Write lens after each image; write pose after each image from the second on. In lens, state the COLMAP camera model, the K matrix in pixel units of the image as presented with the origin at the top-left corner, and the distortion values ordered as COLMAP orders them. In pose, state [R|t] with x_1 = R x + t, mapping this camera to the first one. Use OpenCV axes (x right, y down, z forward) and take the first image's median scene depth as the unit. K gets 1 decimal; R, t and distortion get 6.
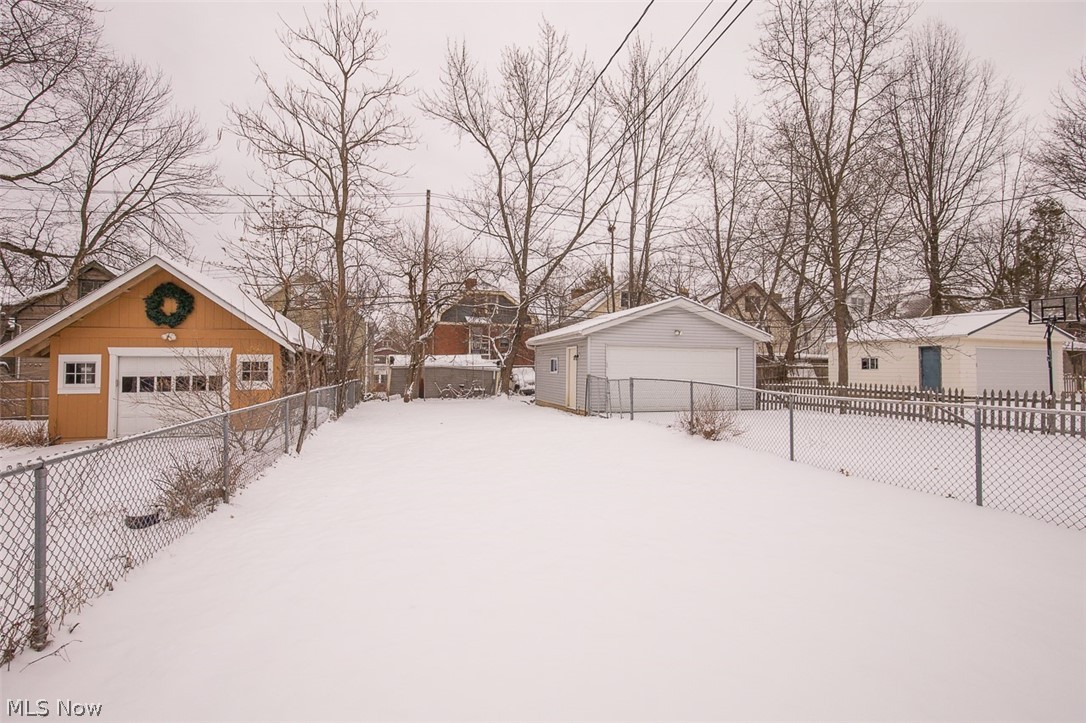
lens RADIAL K [[503.5, 0, 544.8], [0, 503.5, 364.2], [0, 0, 1]] dist [-0.003908, -0.000764]
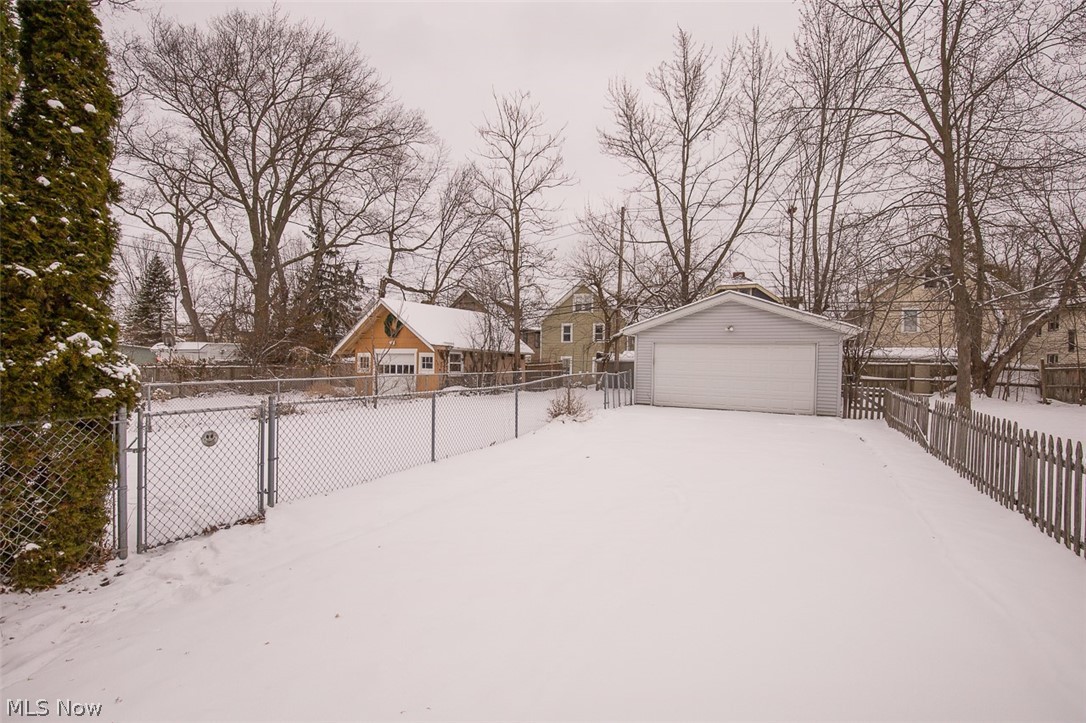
lens RADIAL K [[503.5, 0, 544.8], [0, 503.5, 364.2], [0, 0, 1]] dist [-0.003908, -0.000764]
pose [[0.725566, 0.014840, -0.687992, 0.630397], [-0.005239, 0.999858, 0.016041, -0.007244], [0.688132, -0.008034, 0.725541, 0.062466]]
